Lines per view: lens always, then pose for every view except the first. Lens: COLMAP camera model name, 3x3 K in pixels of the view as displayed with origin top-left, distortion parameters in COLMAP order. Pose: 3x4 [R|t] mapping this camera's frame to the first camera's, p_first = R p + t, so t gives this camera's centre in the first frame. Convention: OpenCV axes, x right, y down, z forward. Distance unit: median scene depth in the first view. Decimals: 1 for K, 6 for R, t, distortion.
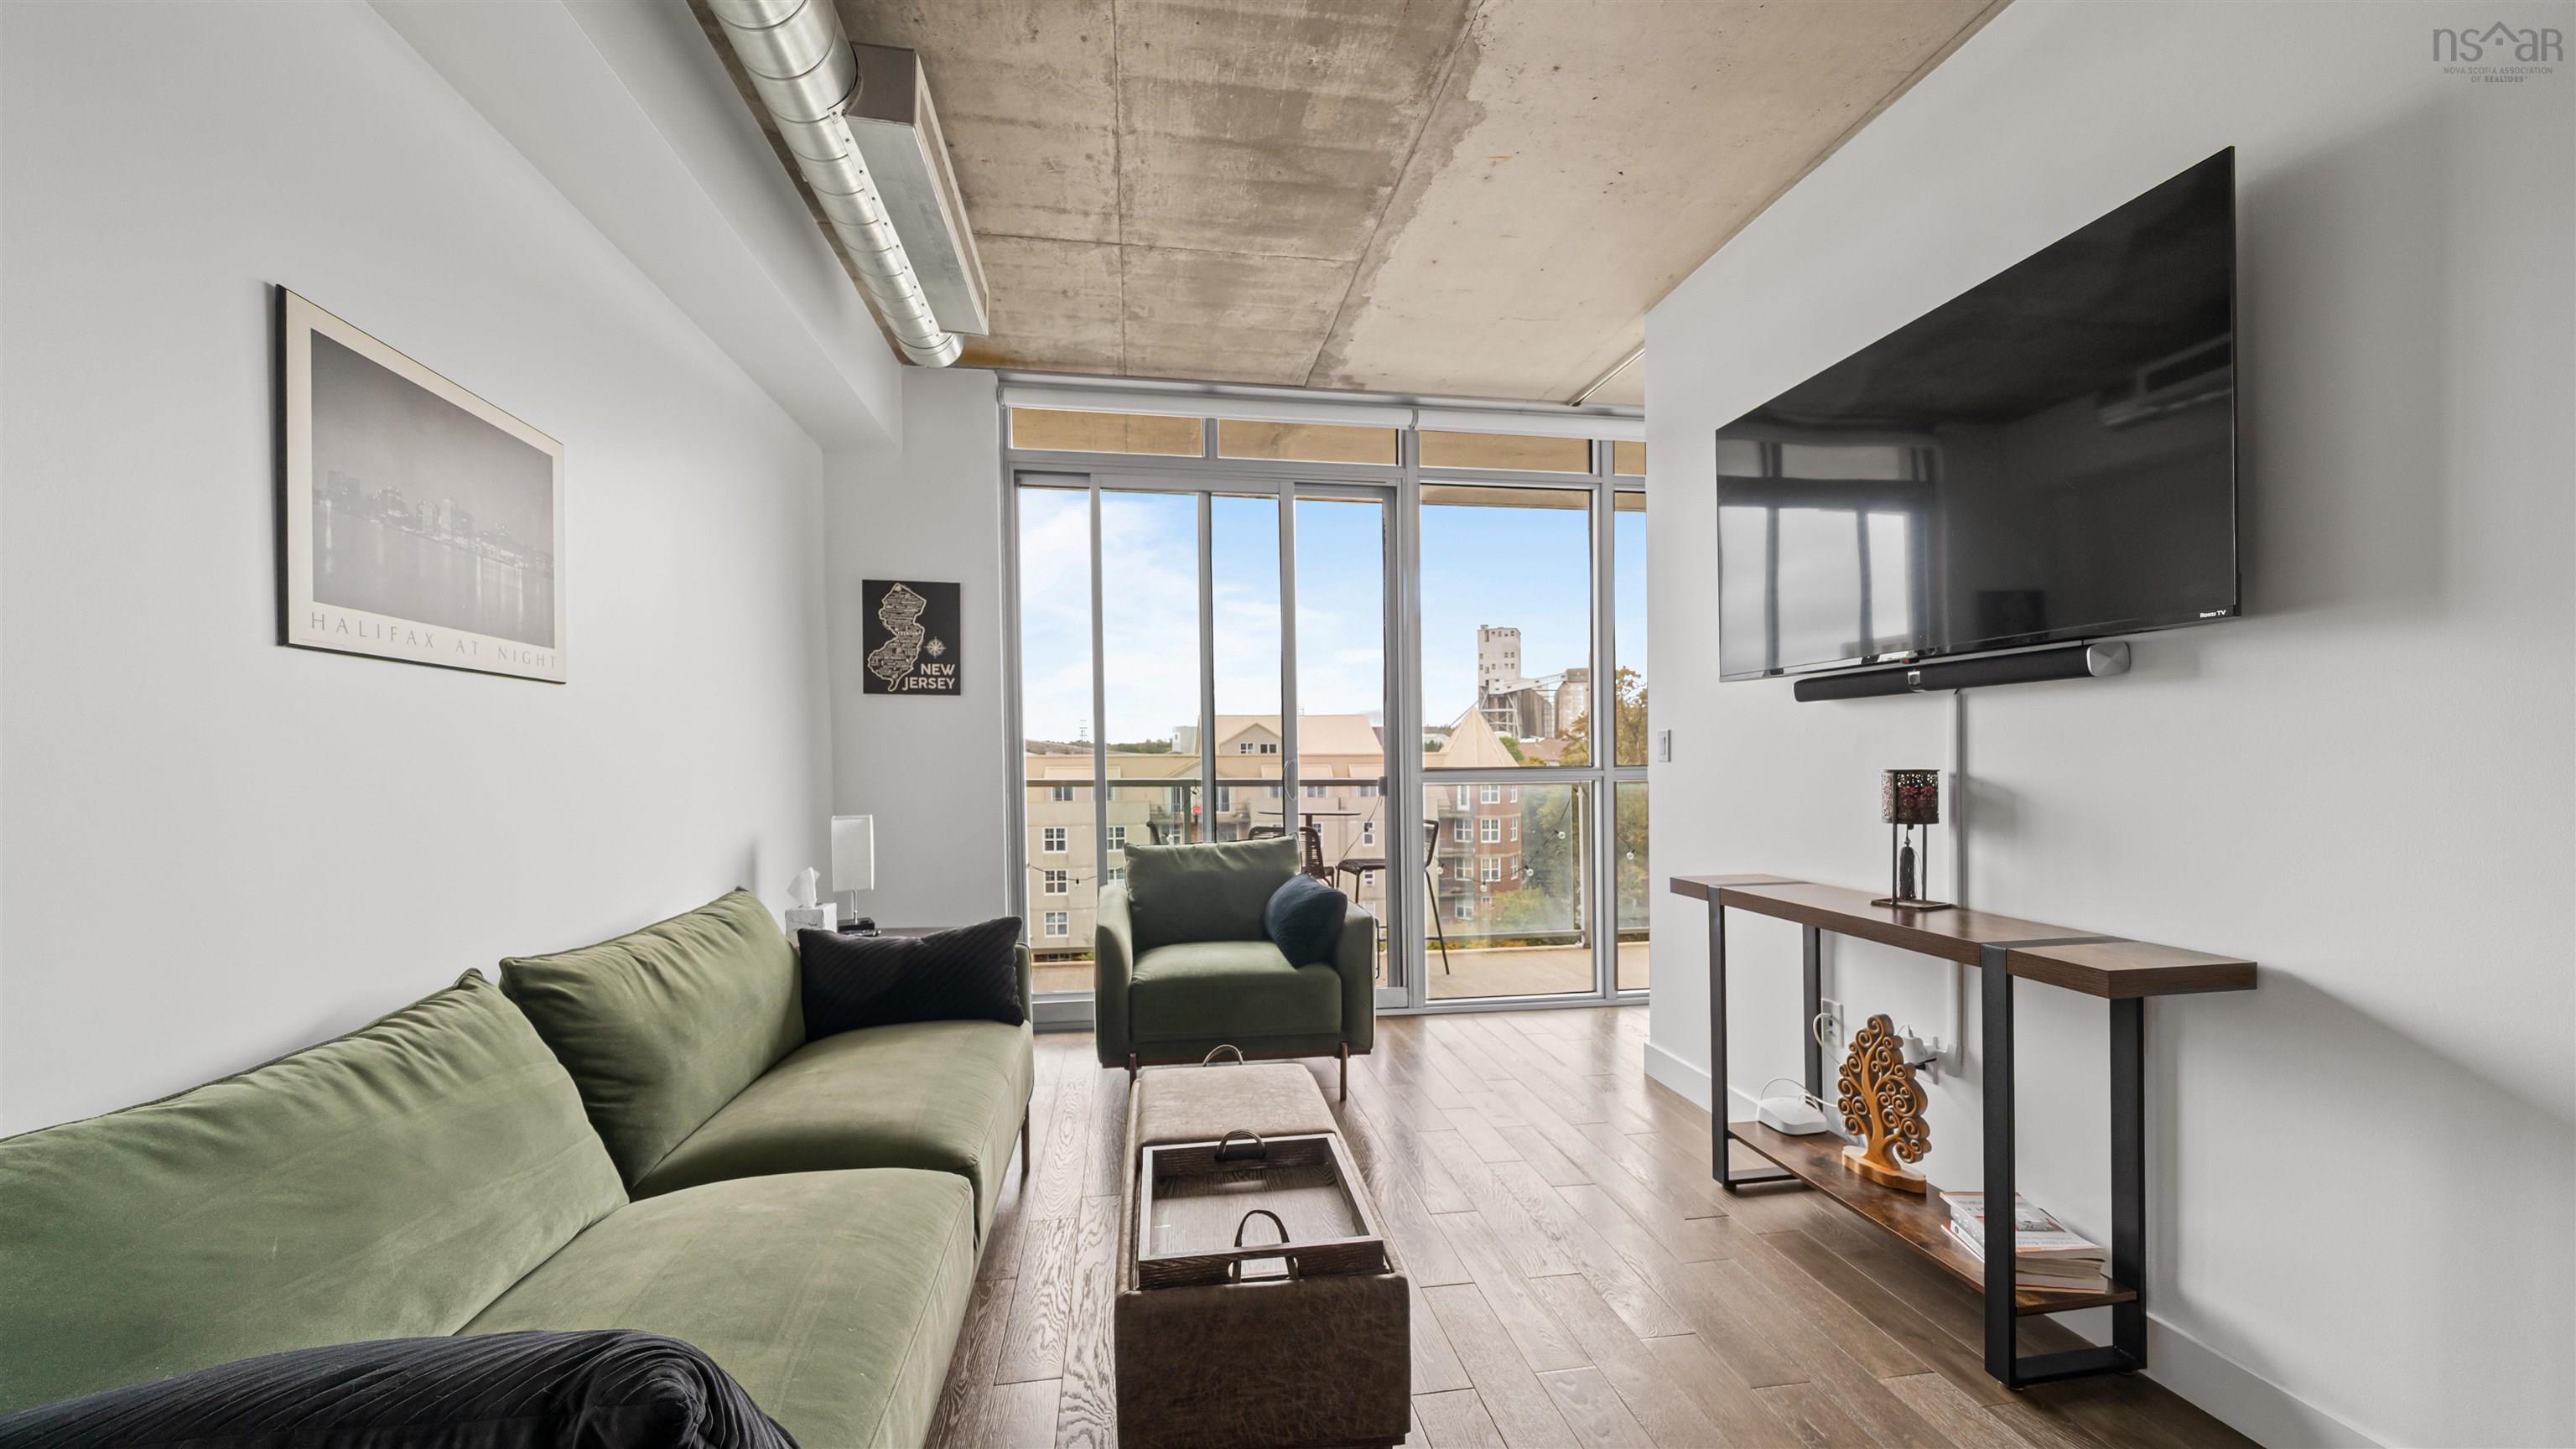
lens RADIAL K [[898.1, 0, 1266.4], [0, 898.1, 769.9], [0, 0, 1]] dist [-0.005924, 0.000068]
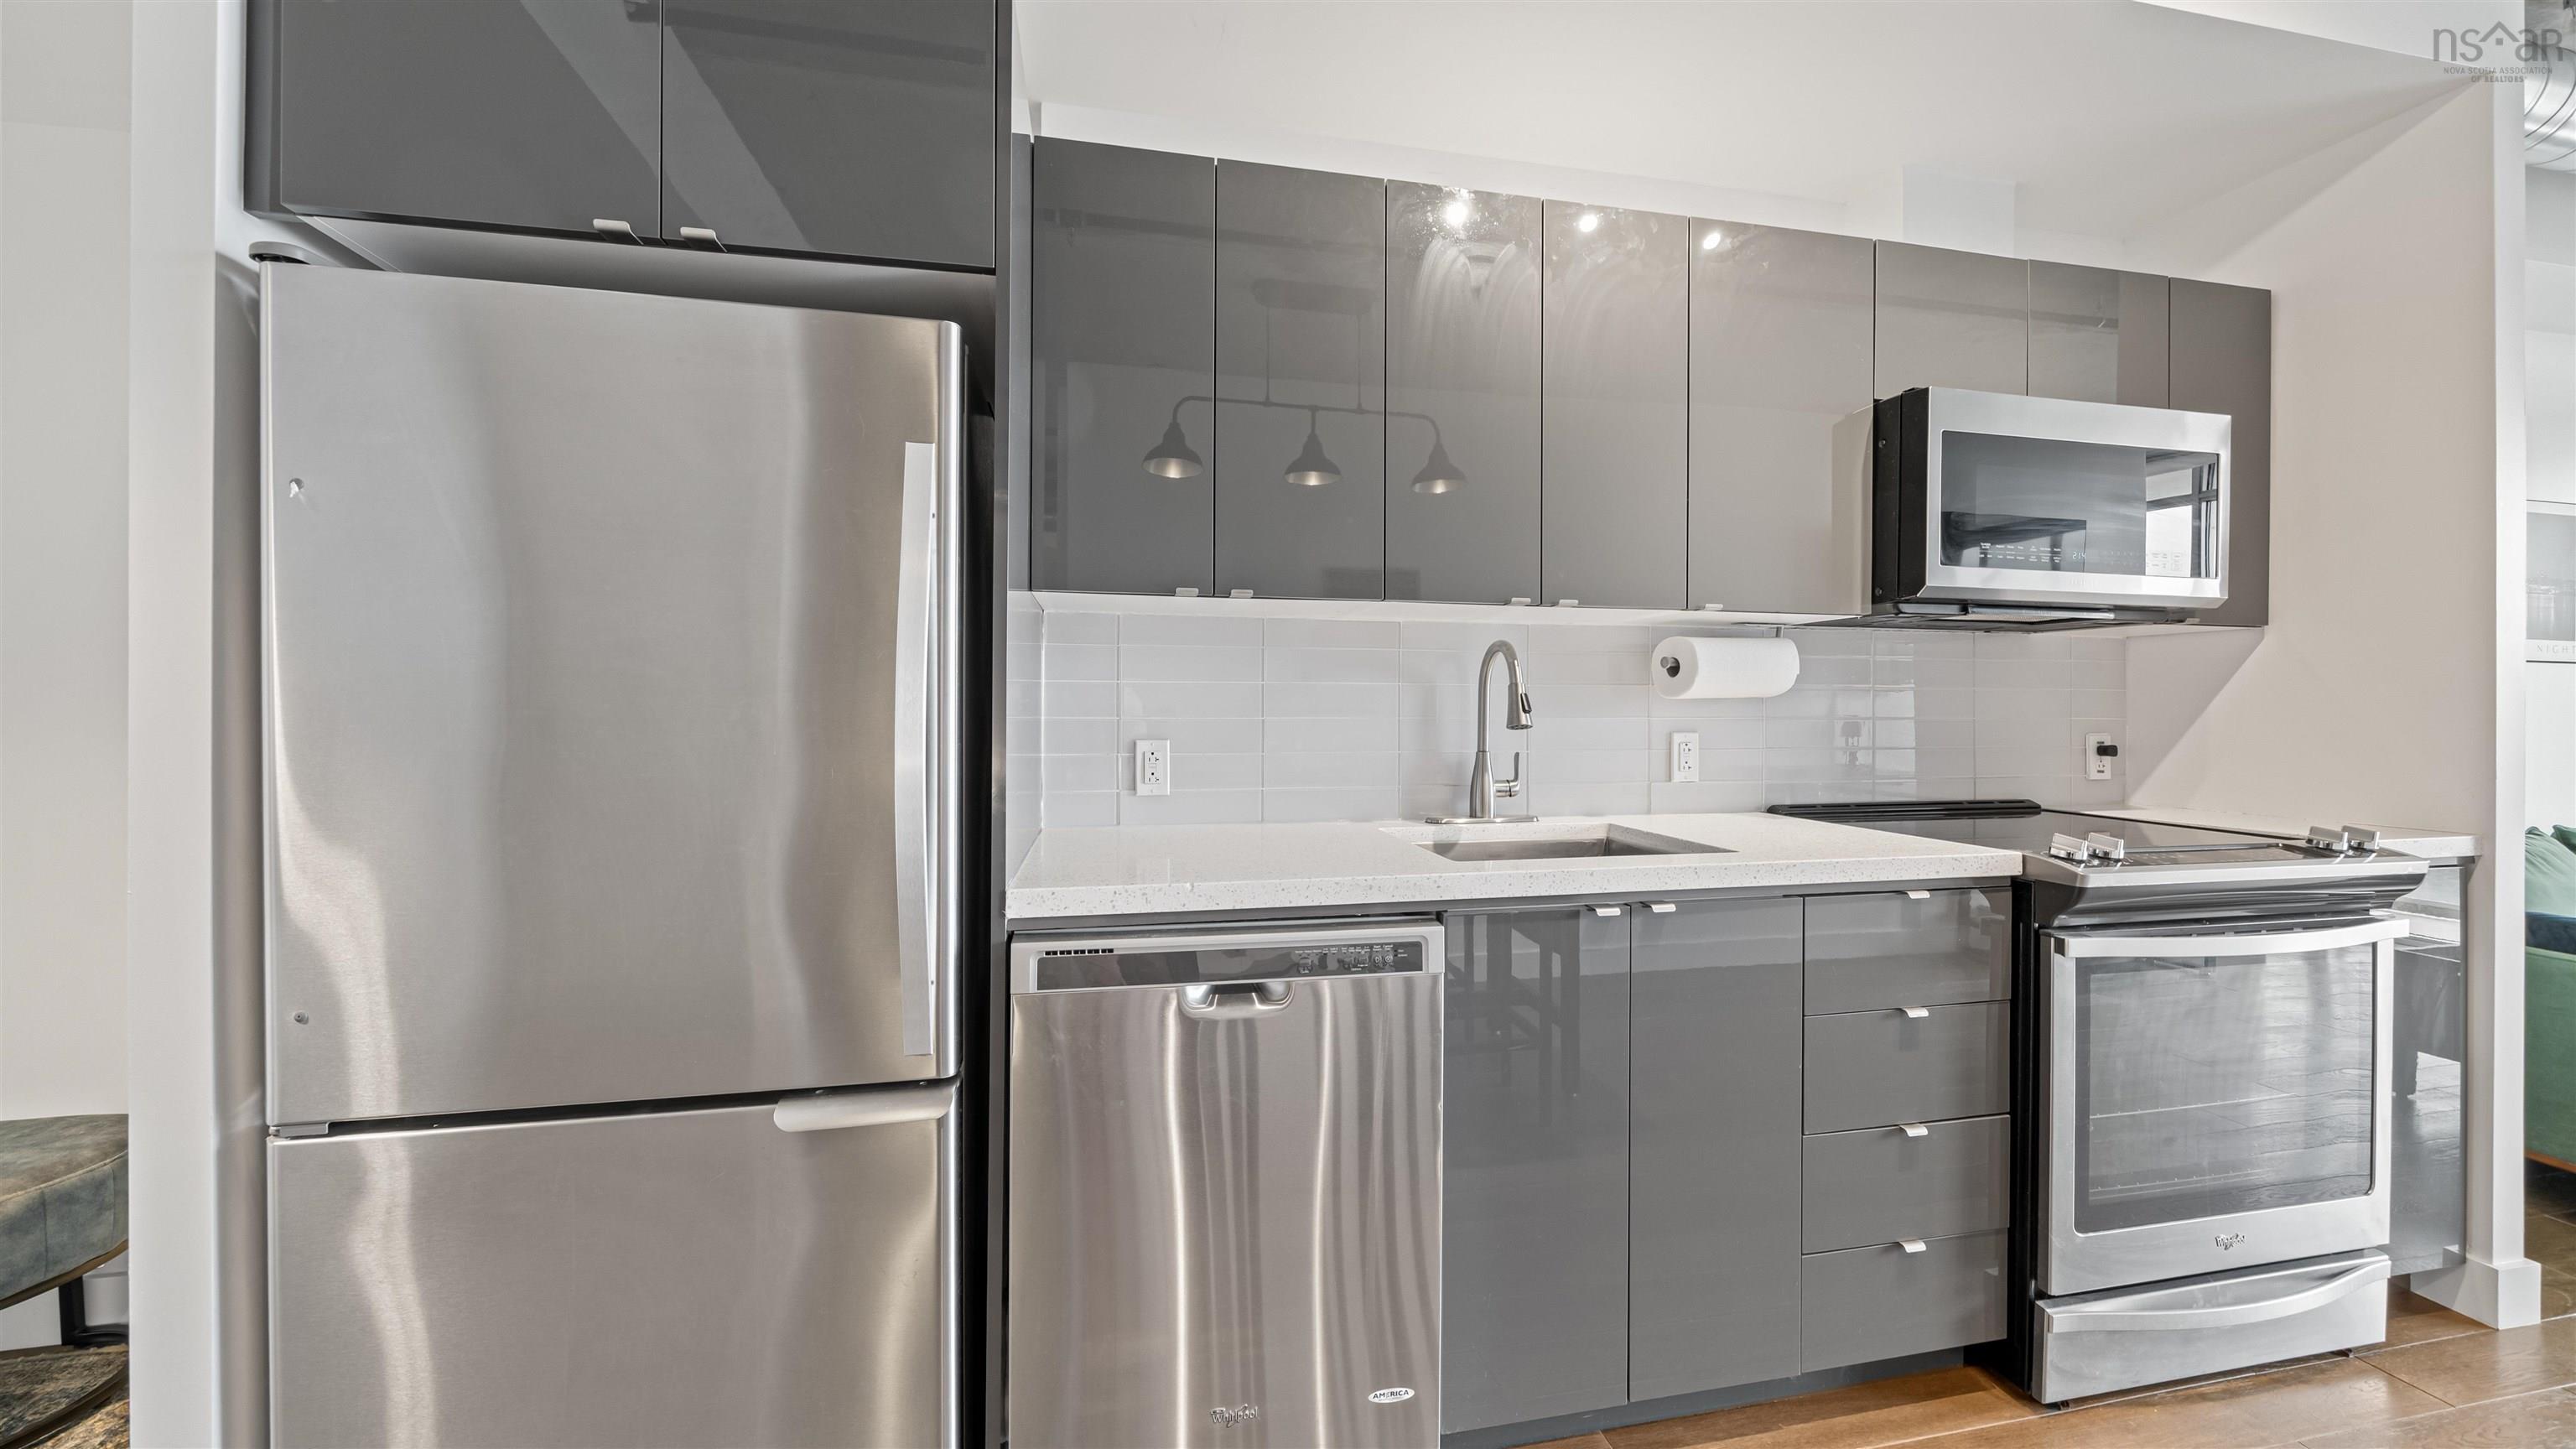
lens RADIAL K [[898.1, 0, 1277.4], [0, 898.1, 714.6], [0, 0, 1]] dist [-0.005924, 0.000068]
pose [[0.039112, 0.009220, -0.999192, 0.461309], [-0.018886, 0.999786, 0.008486, 0.016891], [0.999056, 0.018539, 0.039278, -0.935368]]
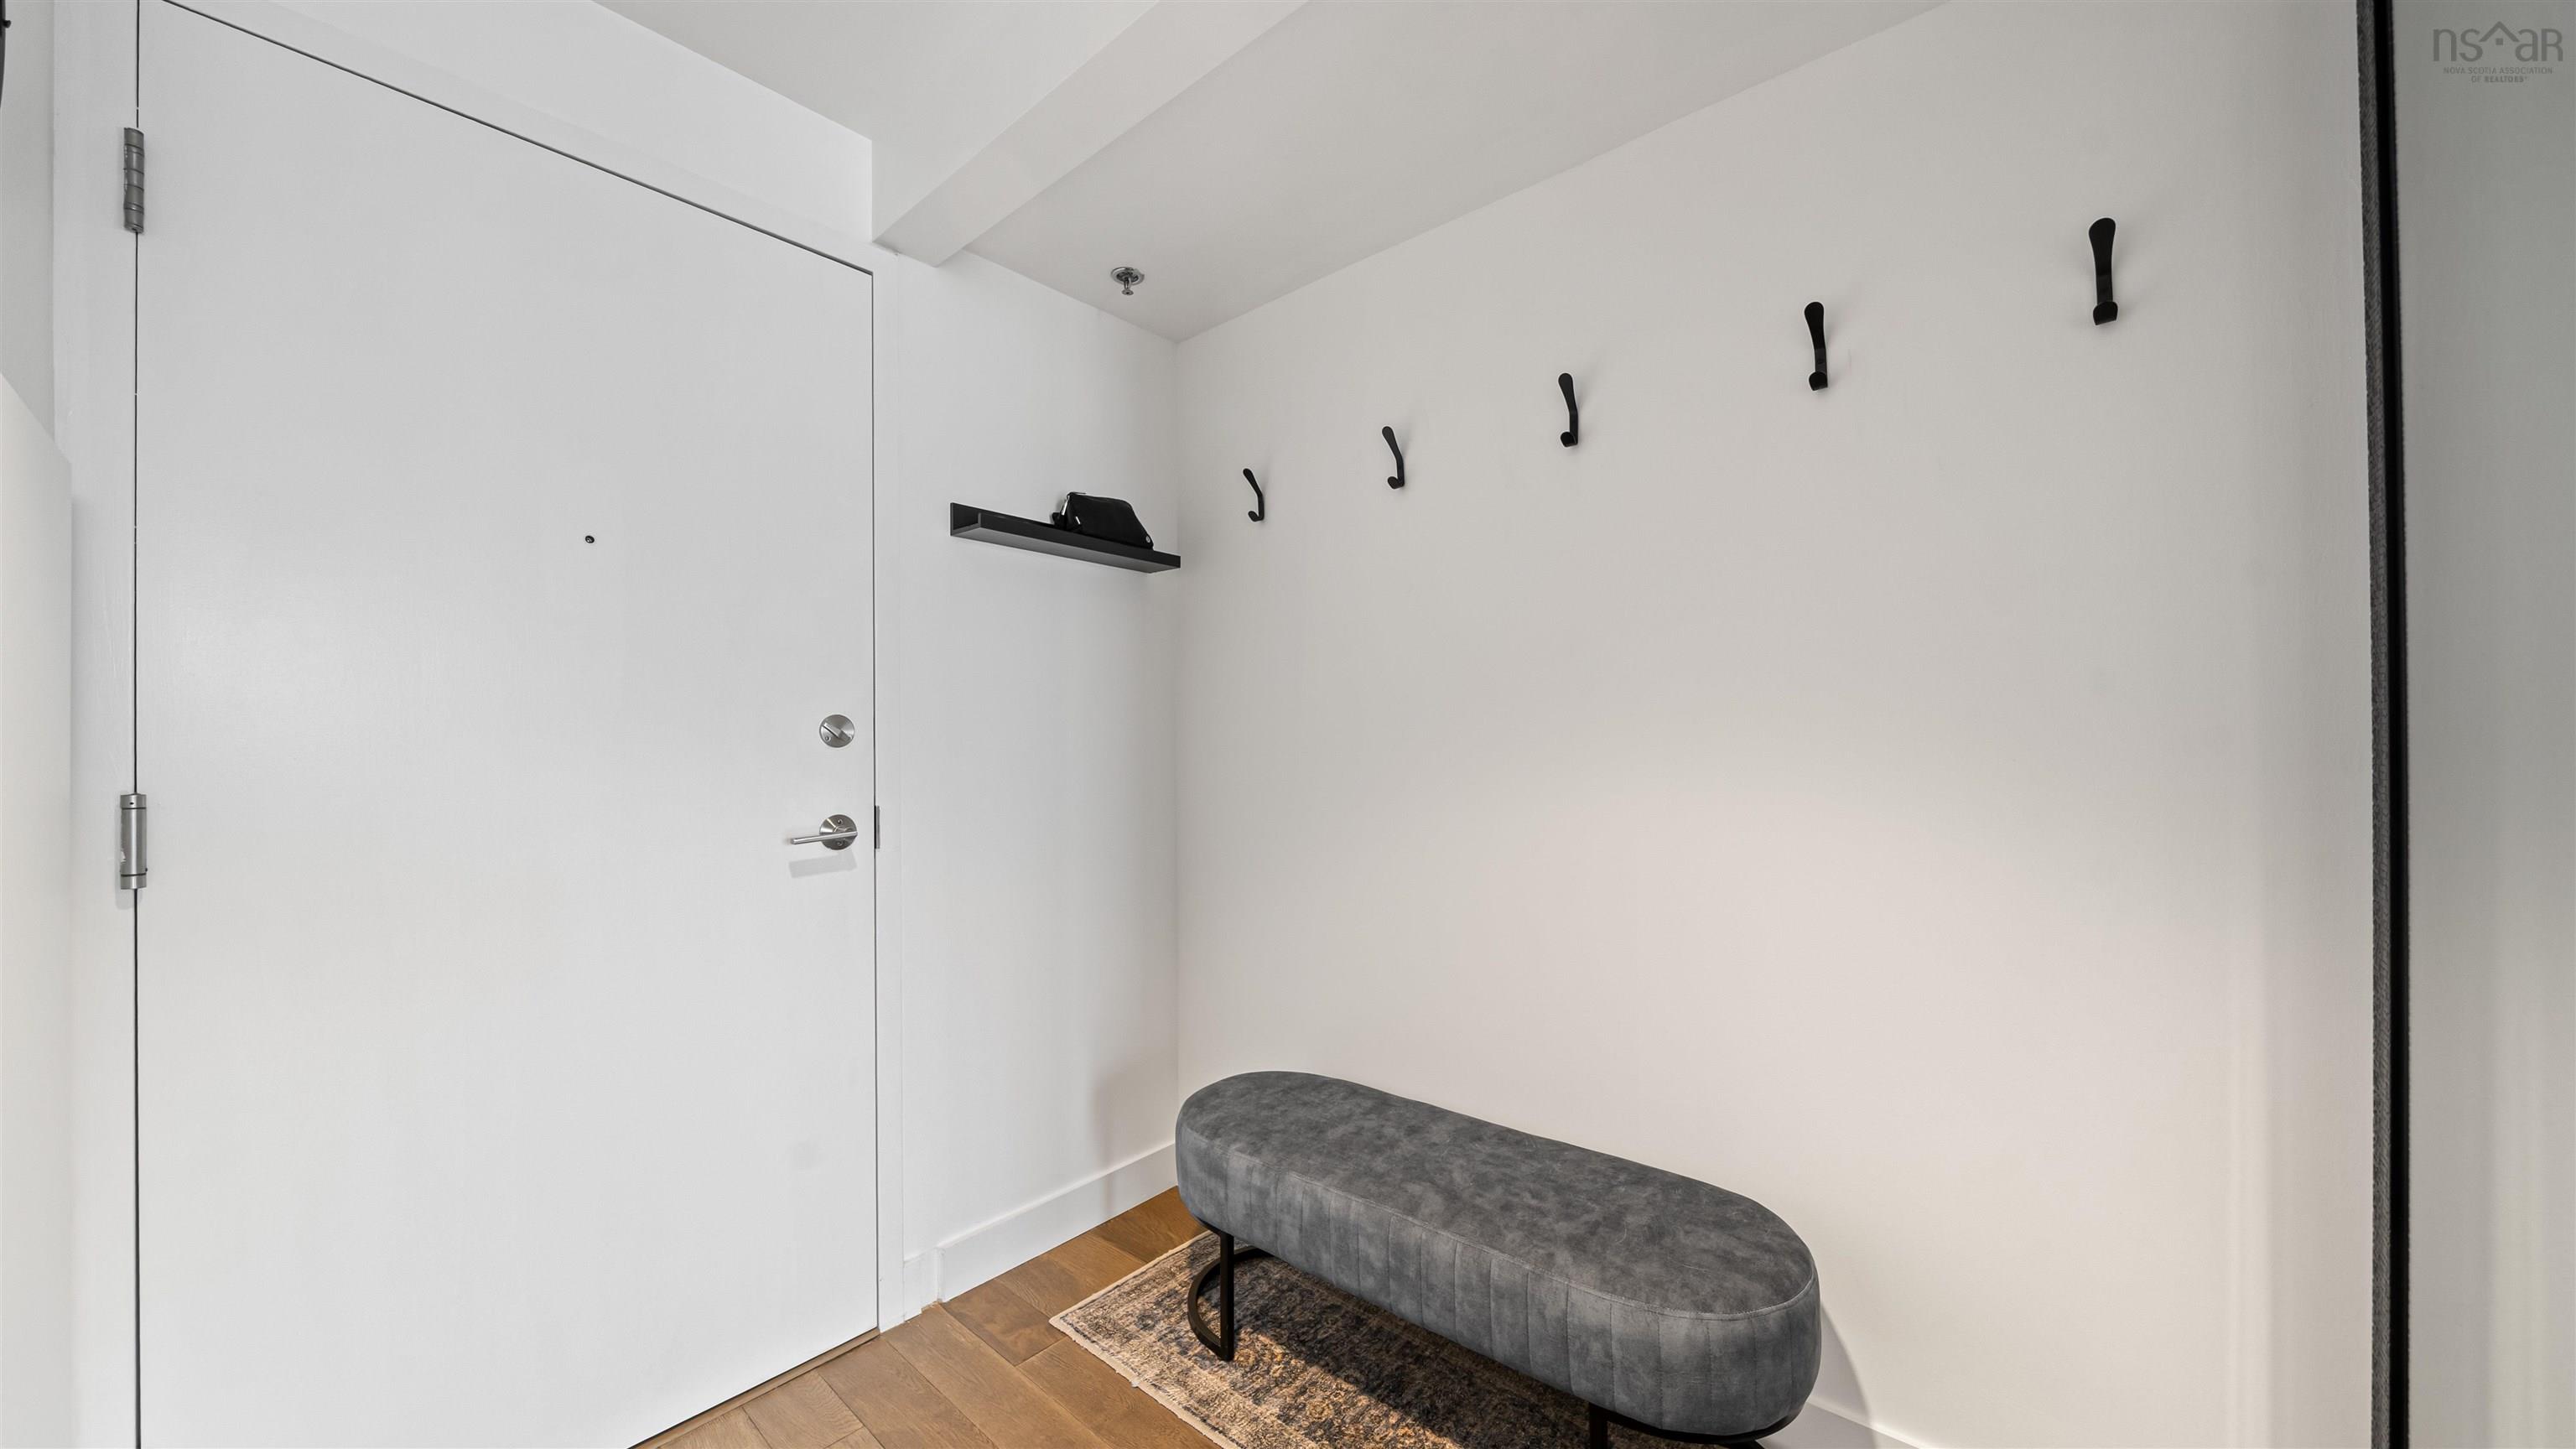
lens RADIAL K [[898.1, 0, 1290.6], [0, 898.1, 745.3], [0, 0, 1]] dist [-0.005924, 0.000068]
pose [[-0.760666, 0.011997, -0.649032, 0.384645], [-0.001671, 0.999790, 0.020439, 0.024818], [0.649141, 0.016632, -0.760486, -1.493963]]
